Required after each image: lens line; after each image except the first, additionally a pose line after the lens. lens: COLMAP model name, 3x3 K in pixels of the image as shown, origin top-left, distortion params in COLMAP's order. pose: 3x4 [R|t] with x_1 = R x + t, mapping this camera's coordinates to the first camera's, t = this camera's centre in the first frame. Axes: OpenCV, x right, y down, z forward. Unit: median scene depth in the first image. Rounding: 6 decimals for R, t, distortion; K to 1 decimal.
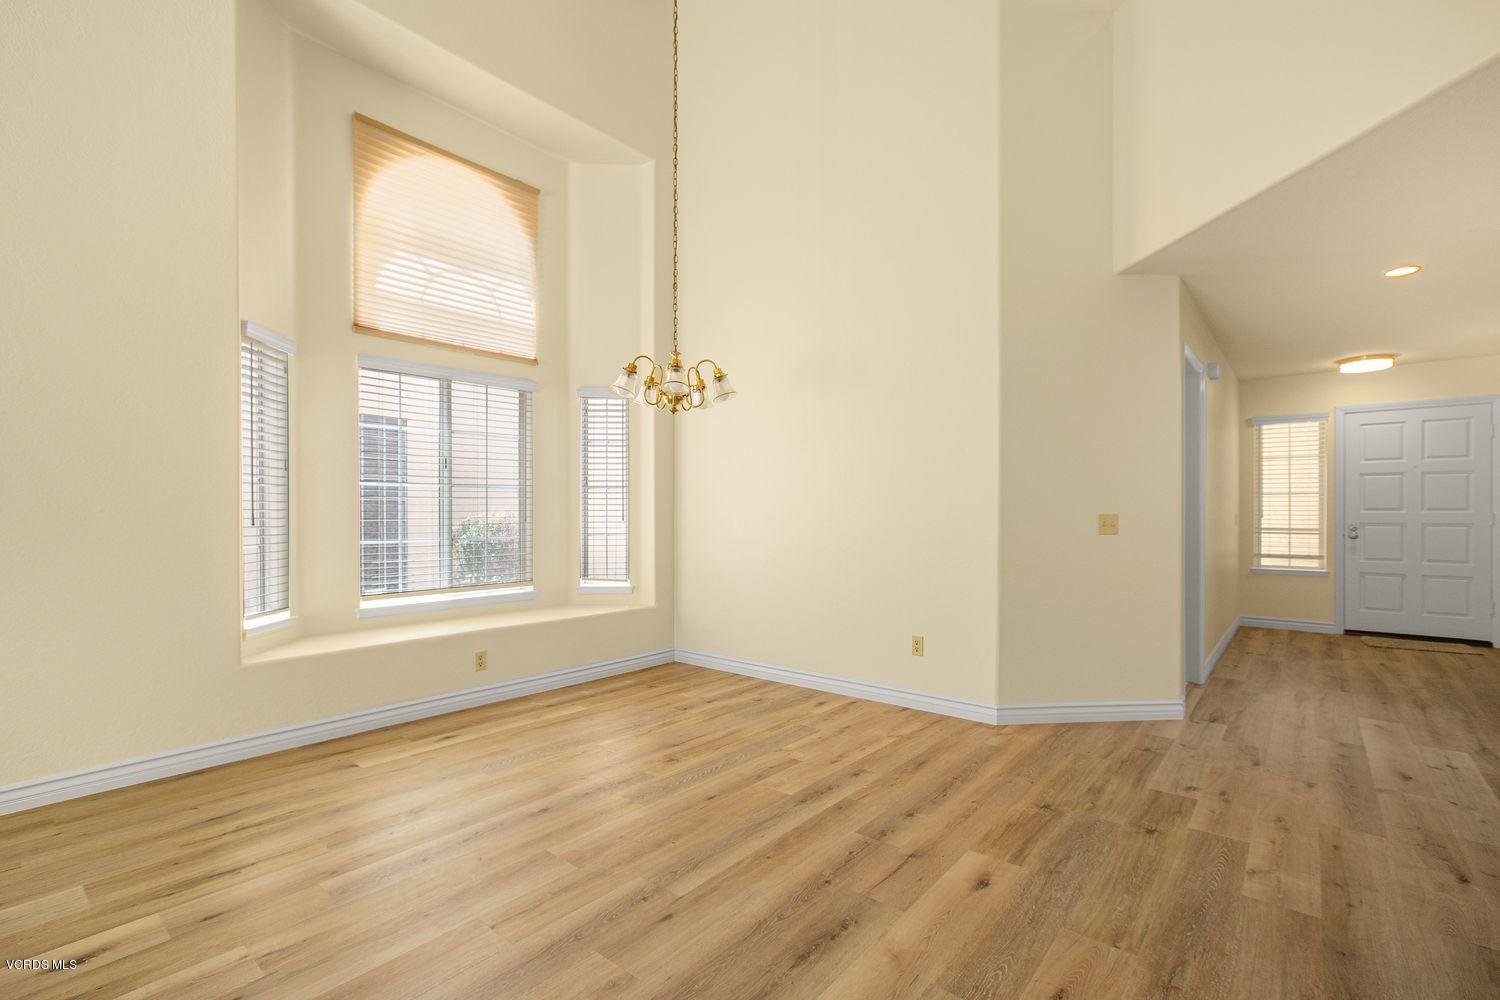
lens RADIAL K [[671.7, 0, 728.8], [0, 671.7, 513.9], [0, 0, 1]] dist [-0.009671, 0.000609]
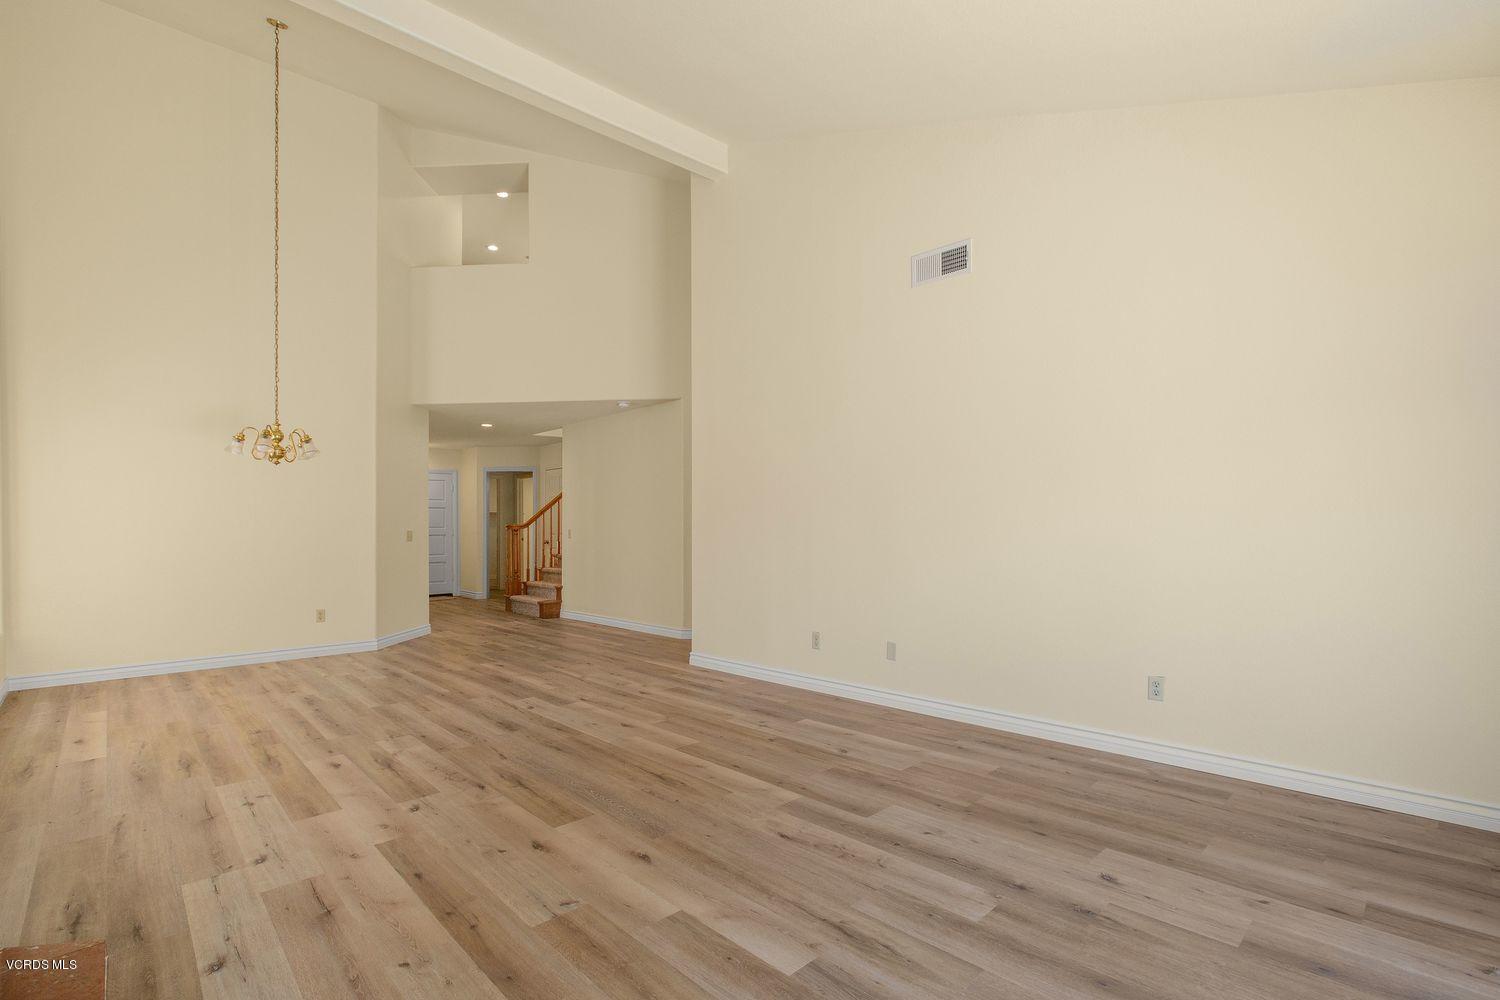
lens RADIAL K [[699.0, 0, 742.6], [0, 699.0, 498.4], [0, 0, 1]] dist [-0.065743, 0.029238]
pose [[0.114363, 0.040533, 0.992612, -1.018599], [0.010065, 0.999069, -0.041956, 0.000303], [-0.993388, 0.014789, 0.113848, -0.138026]]
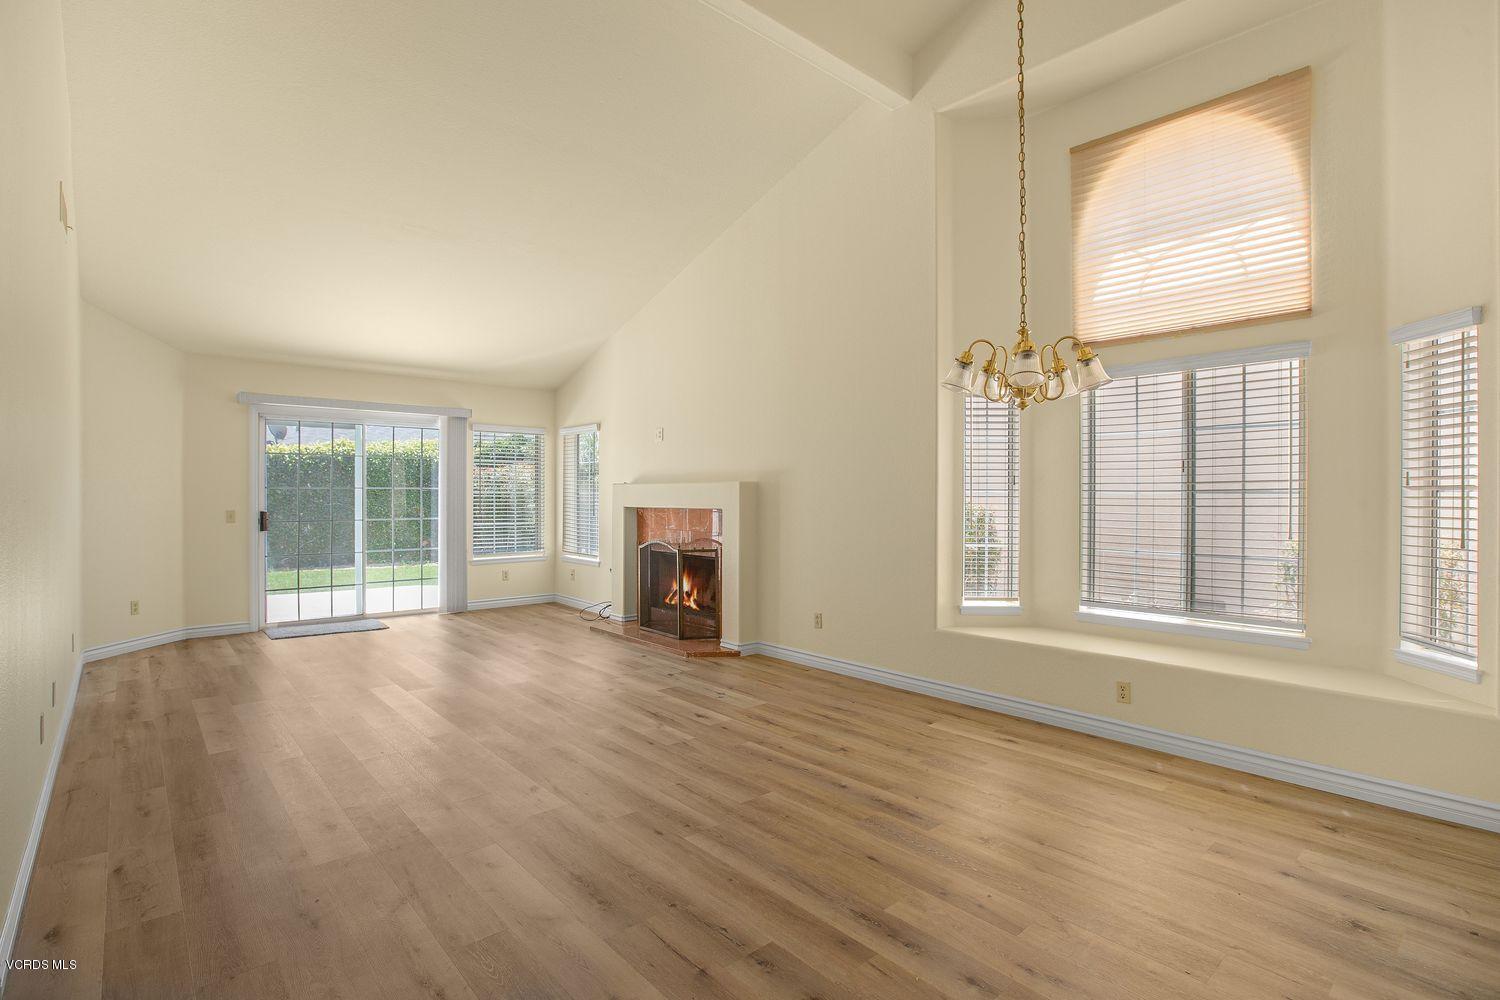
lens RADIAL K [[727.6, 0, 790.7], [0, 727.6, 498.2], [0, 0, 1]] dist [-0.018564, 0.000115]
pose [[-0.087944, 0.007886, -0.996094, 0.541769], [-0.003210, 0.999961, 0.008200, -0.039336], [0.996120, 0.003918, -0.087916, 0.556277]]
